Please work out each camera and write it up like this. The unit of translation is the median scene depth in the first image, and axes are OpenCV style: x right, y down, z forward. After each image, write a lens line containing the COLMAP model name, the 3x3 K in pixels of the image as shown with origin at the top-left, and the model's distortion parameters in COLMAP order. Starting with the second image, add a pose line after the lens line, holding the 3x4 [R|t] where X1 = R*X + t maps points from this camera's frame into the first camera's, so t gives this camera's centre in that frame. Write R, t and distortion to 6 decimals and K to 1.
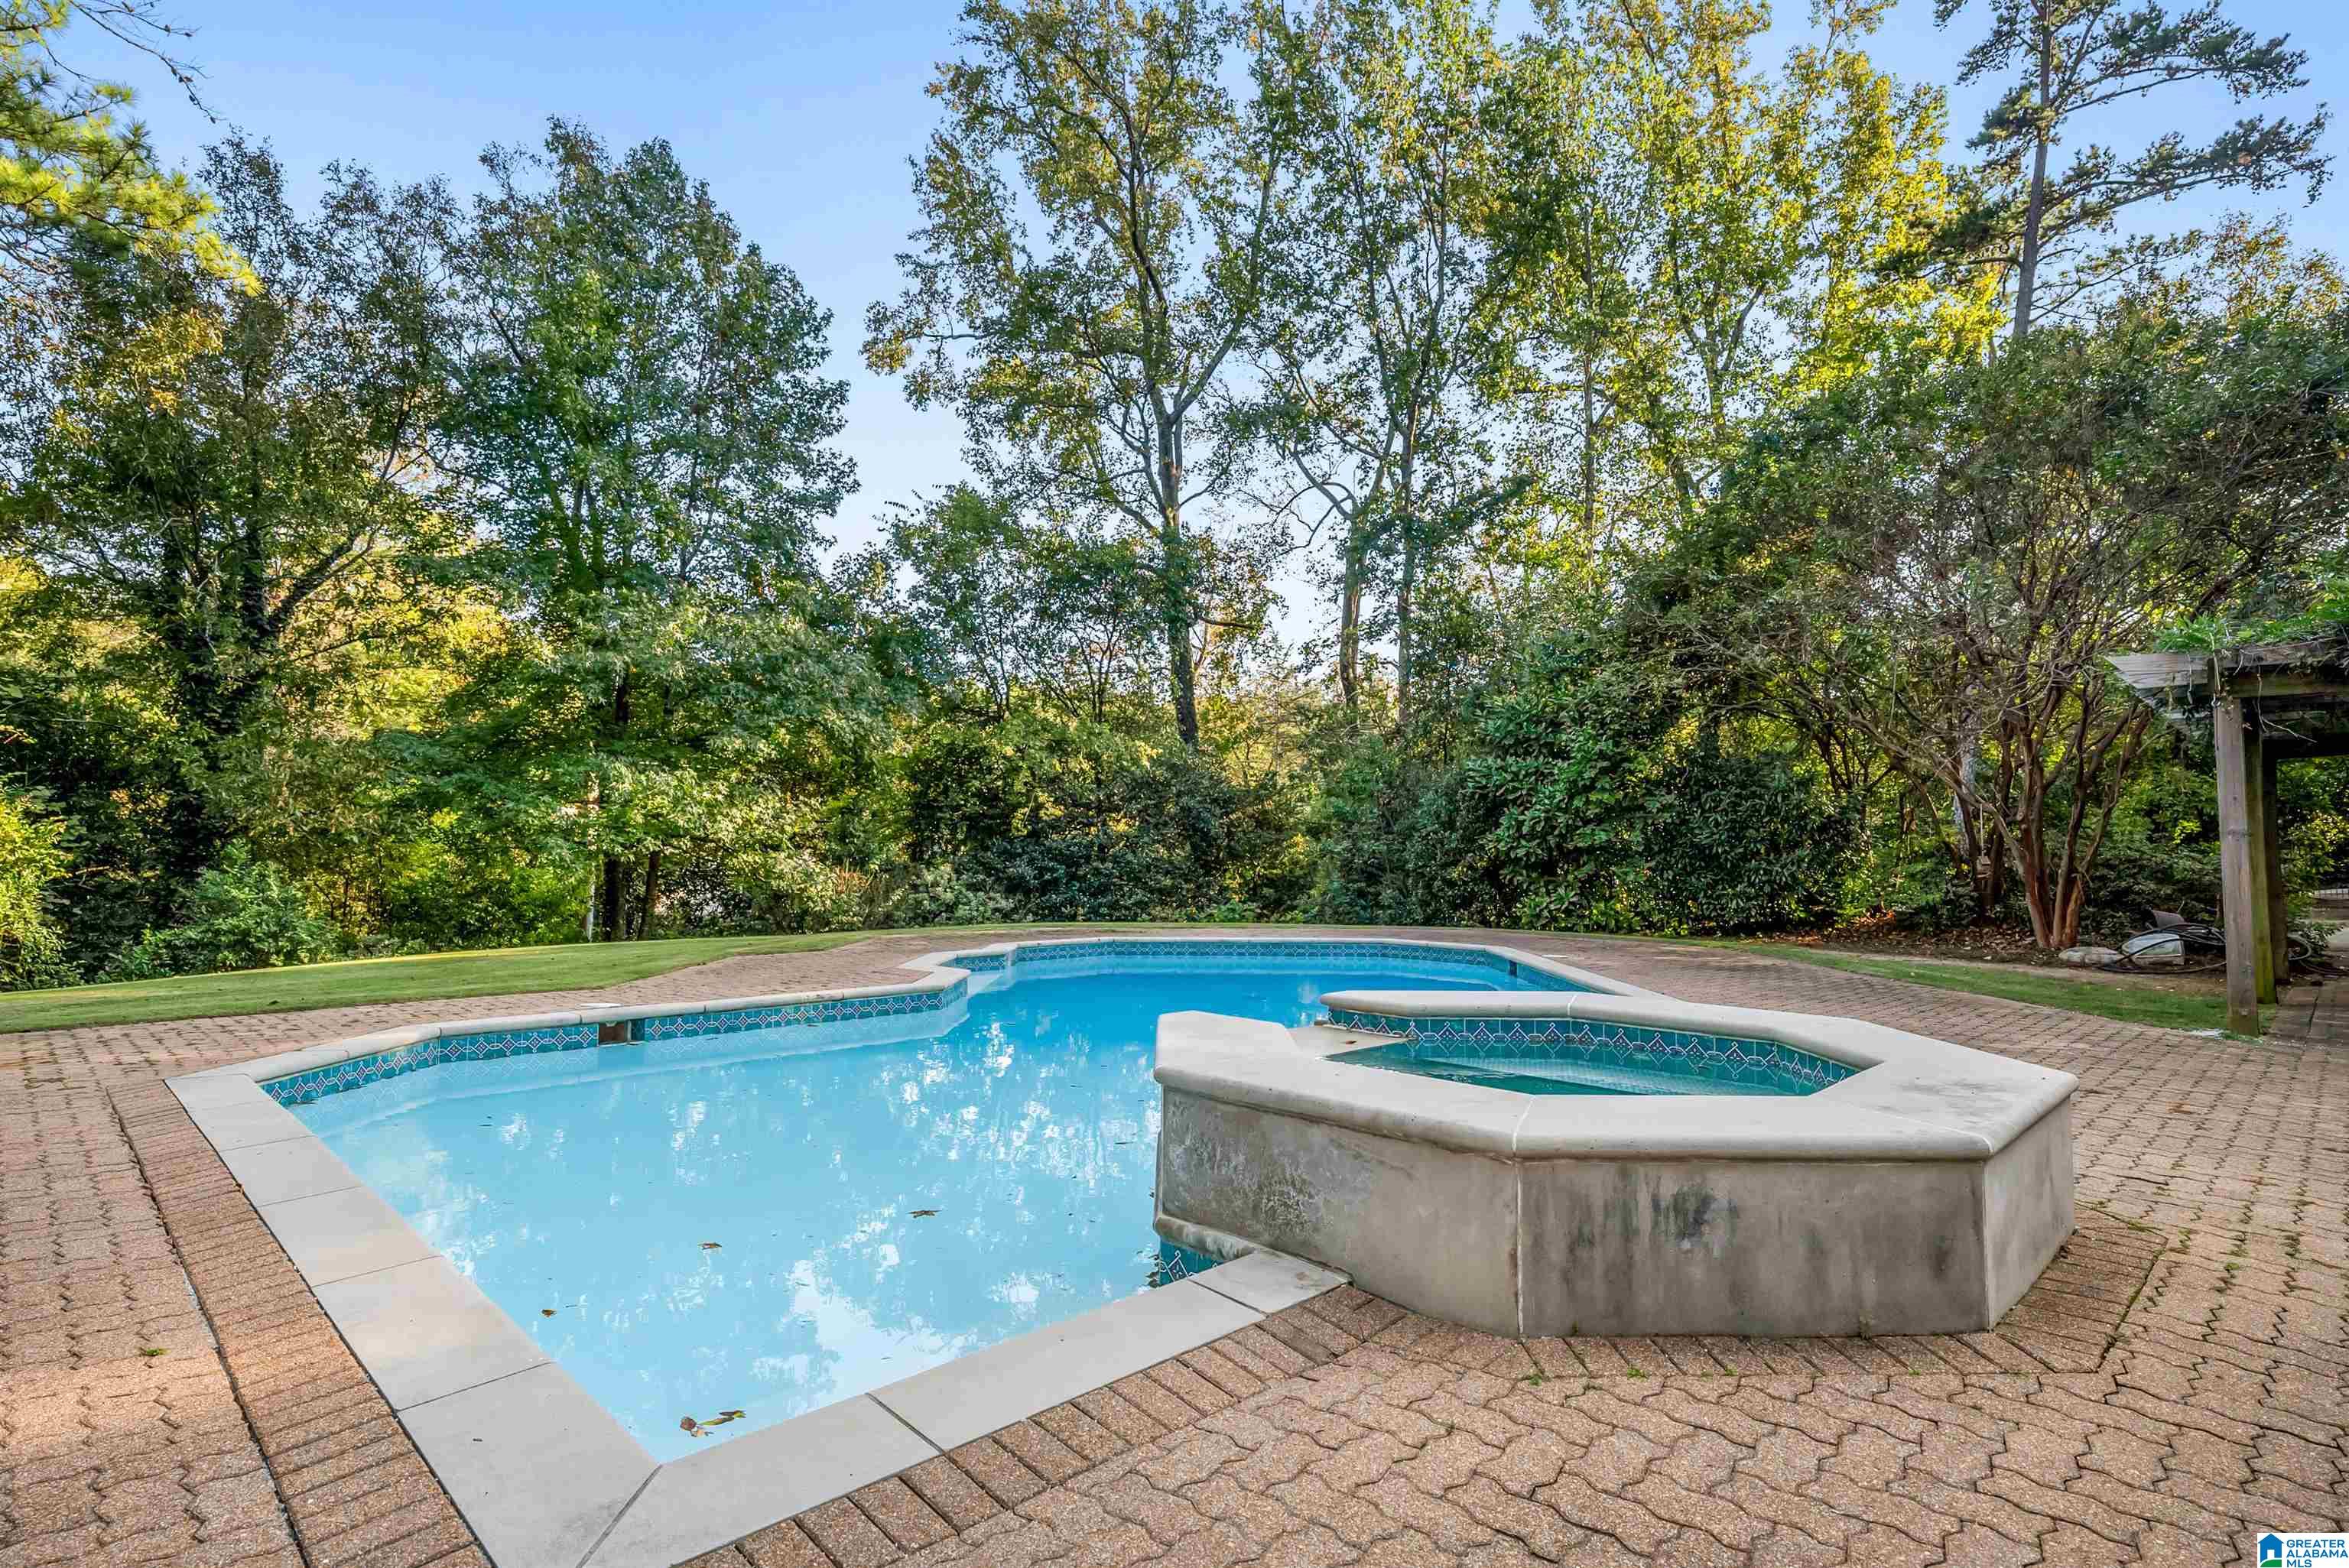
lens RADIAL K [[1194.8, 0, 1189.0], [0, 1194.8, 755.9], [0, 0, 1]] dist [0.002704, -0.000100]
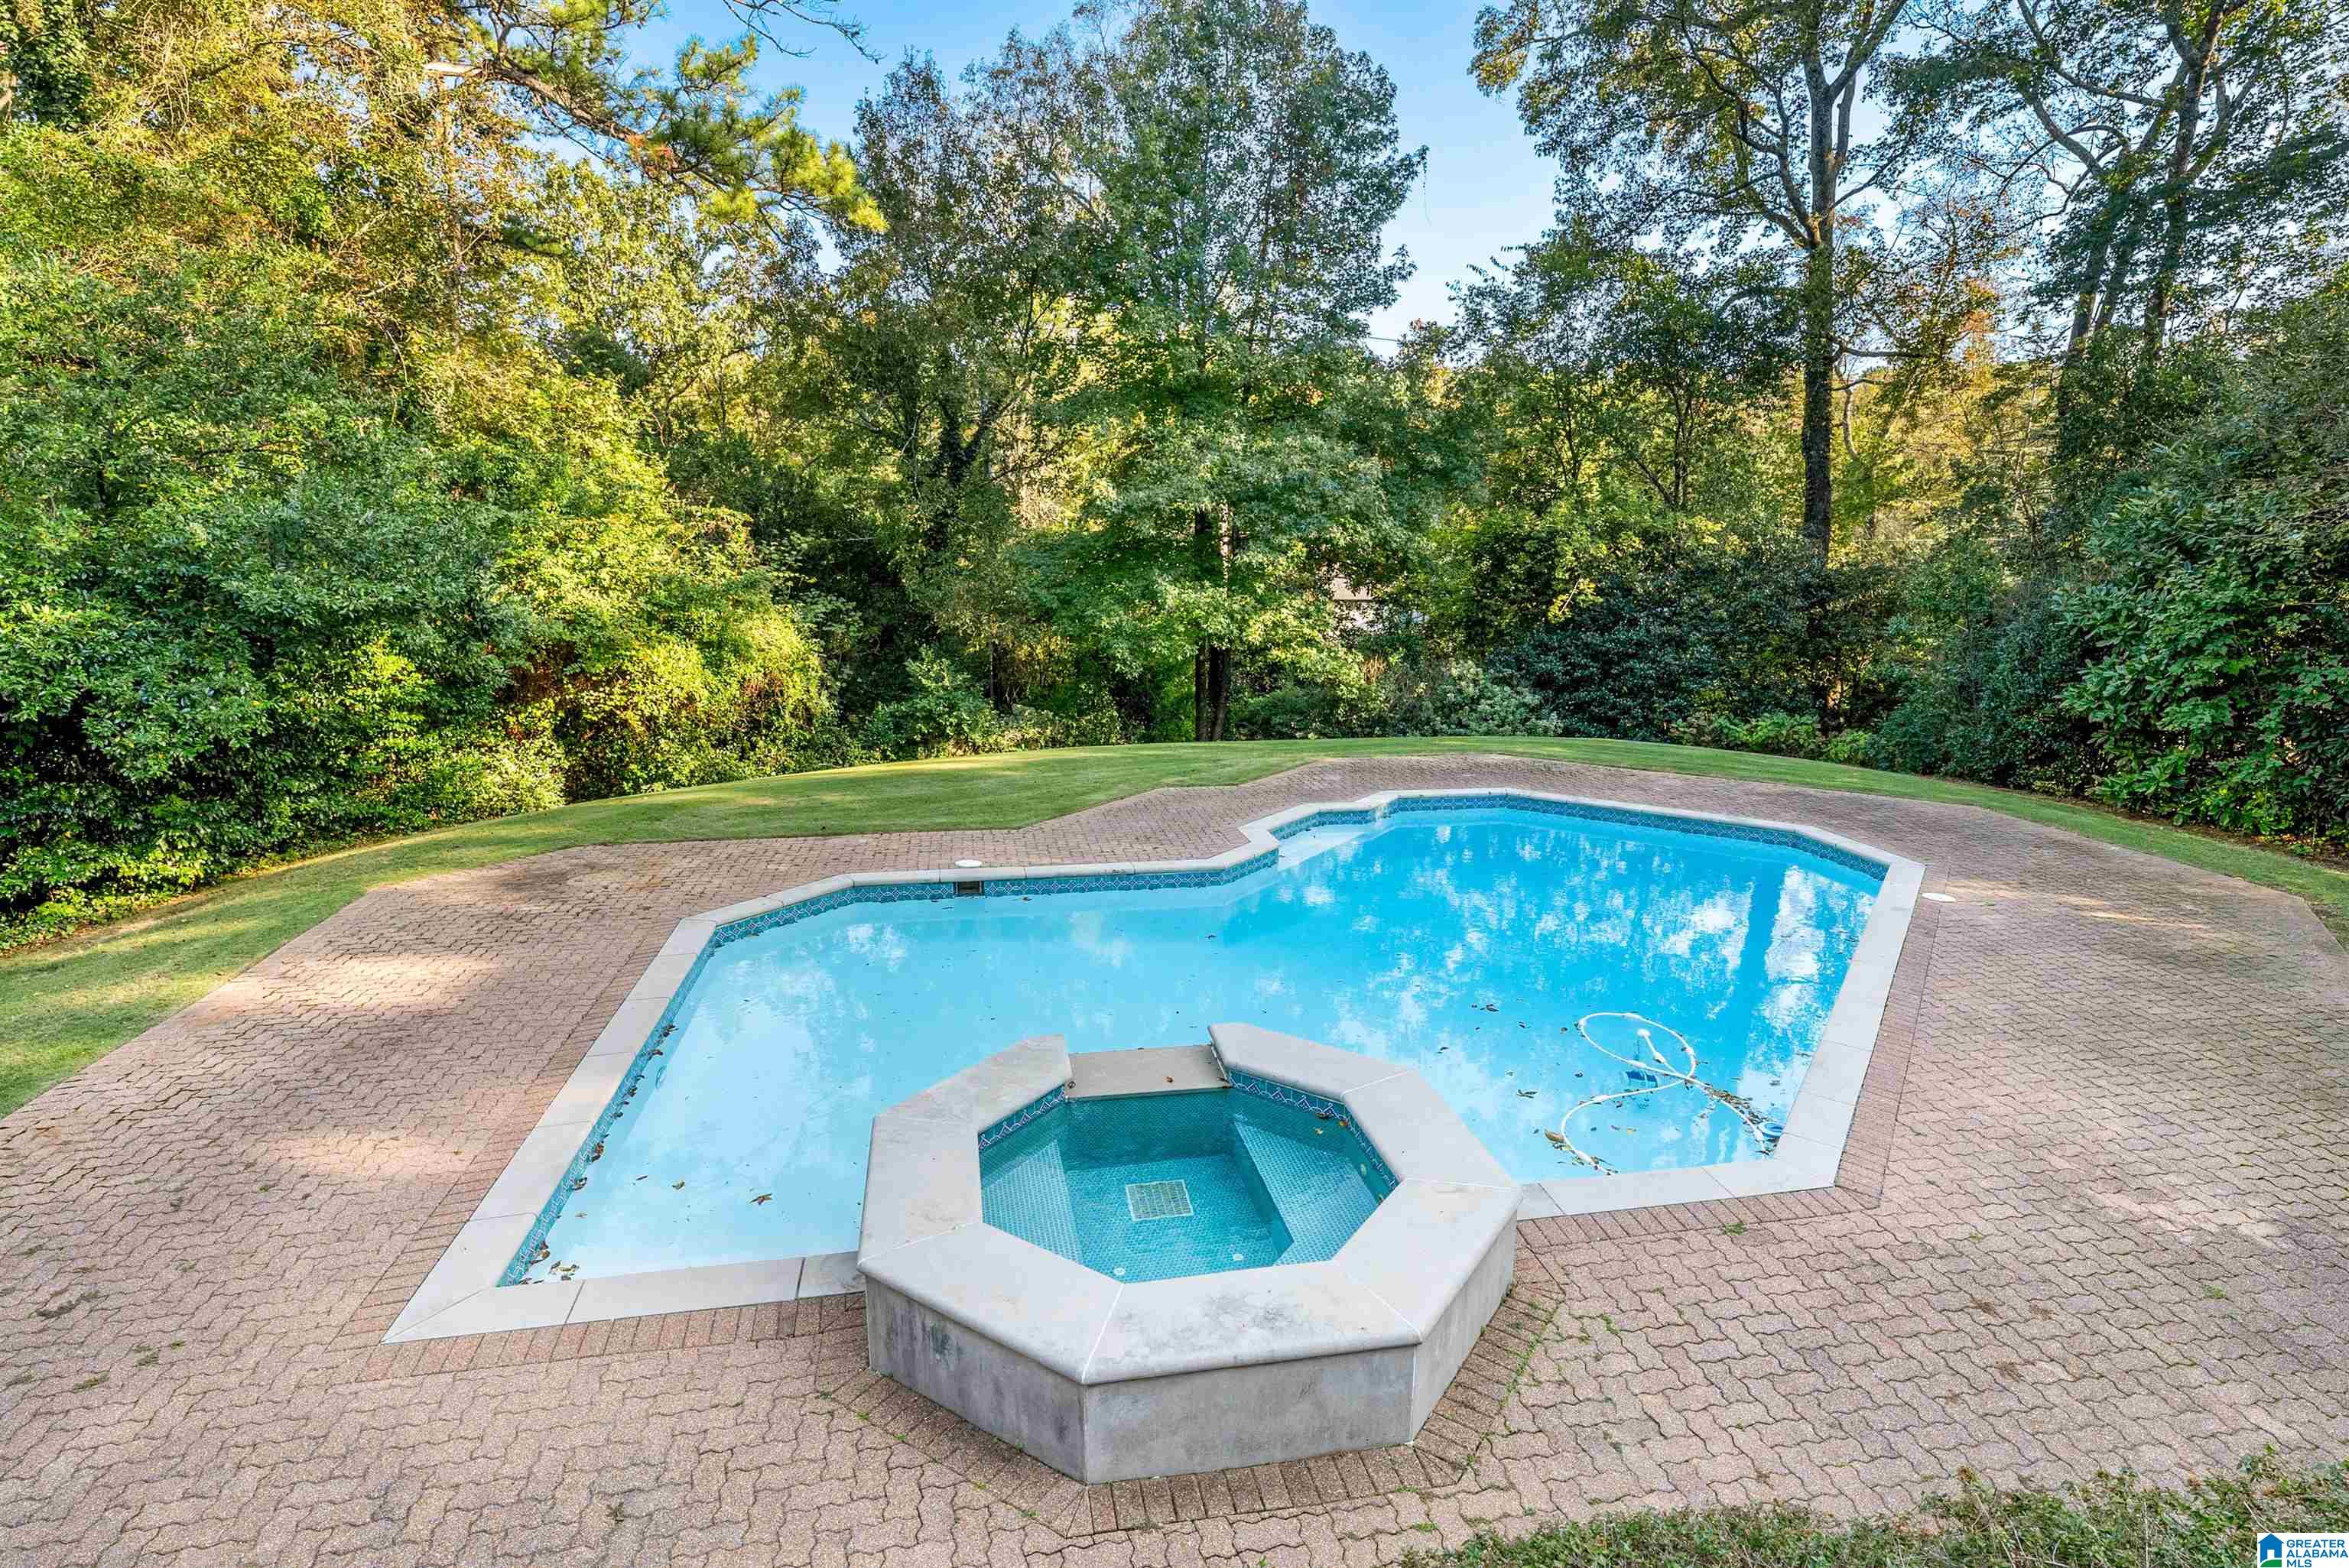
lens RADIAL K [[1187.0, 0, 1174.5], [0, 1187.0, 784.0], [0, 0, 1]] dist [0.001031, 0.001297]
pose [[0.823292, 0.115062, -0.555833, 0.171209], [0.041350, 0.964479, 0.260901, -0.085292], [0.566109, -0.237782, 0.789291, 0.012485]]
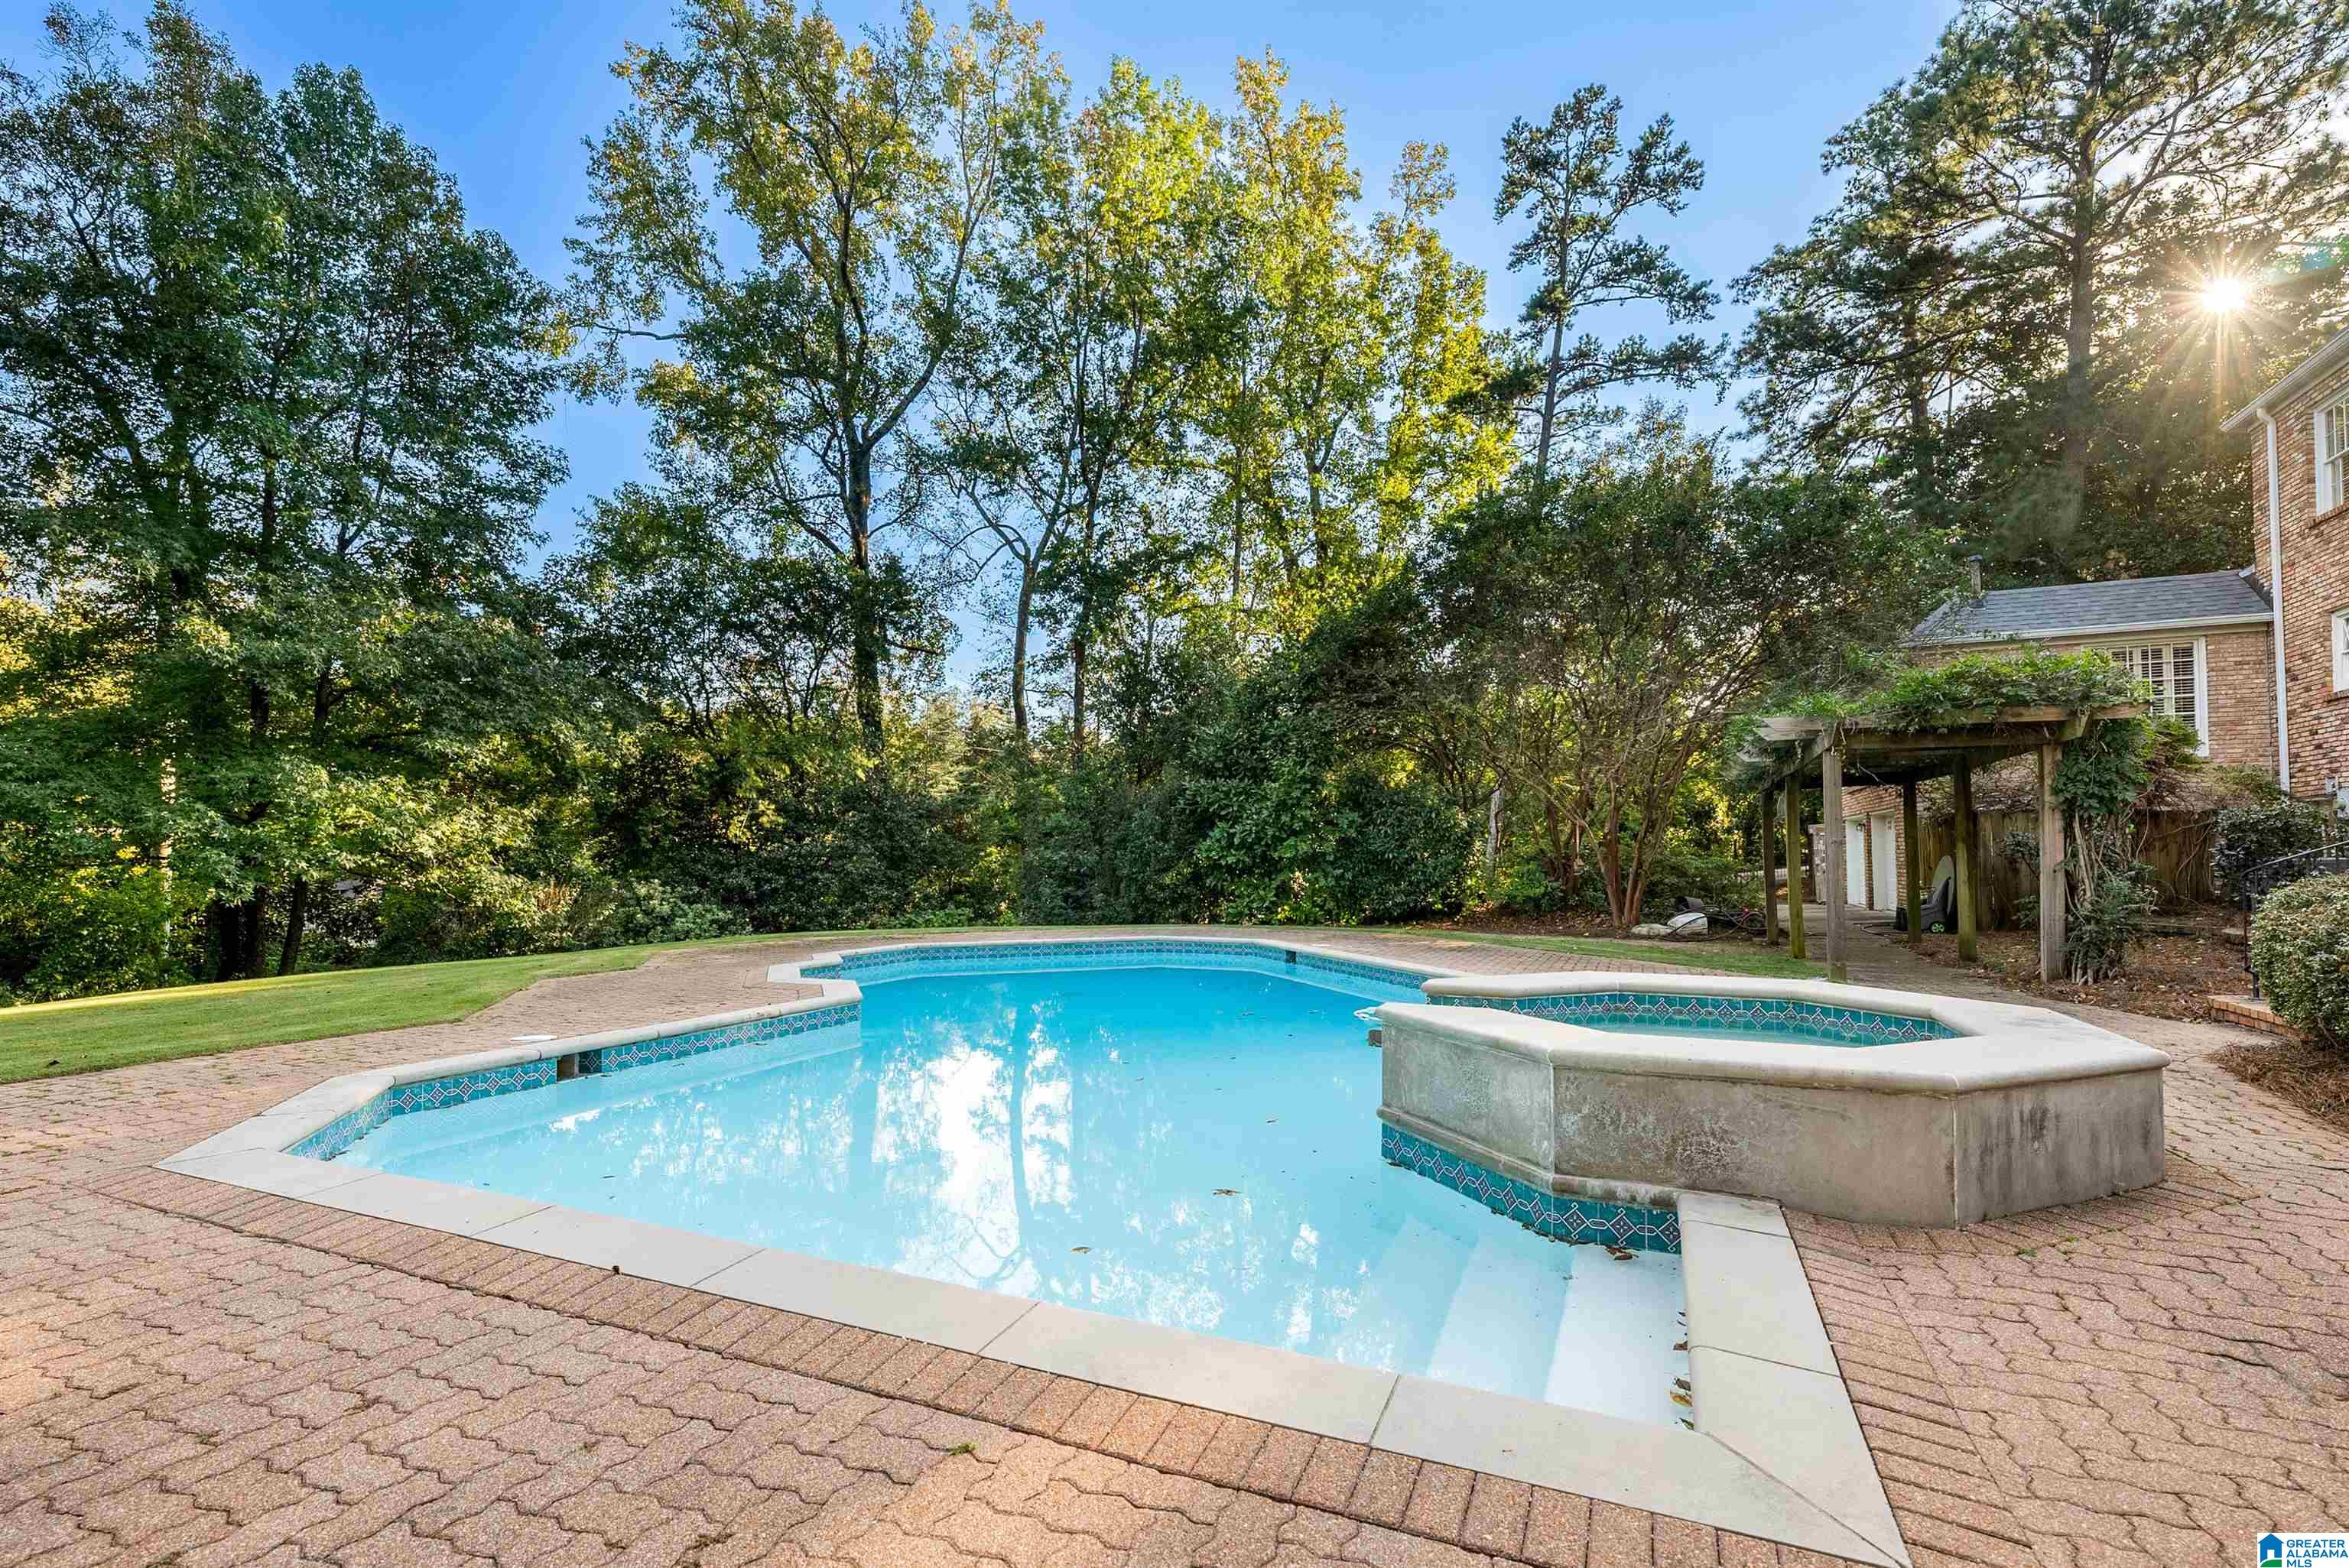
lens RADIAL K [[1064.5, 0, 1193.6], [0, 1064.5, 806.5], [0, 0, 1]] dist [-0.003477, 0.000880]
pose [[0.933010, 0.008672, 0.359747, -0.109662], [-0.019710, 0.999440, 0.027028, 0.000297], [-0.359311, -0.032308, 0.932658, 0.025113]]
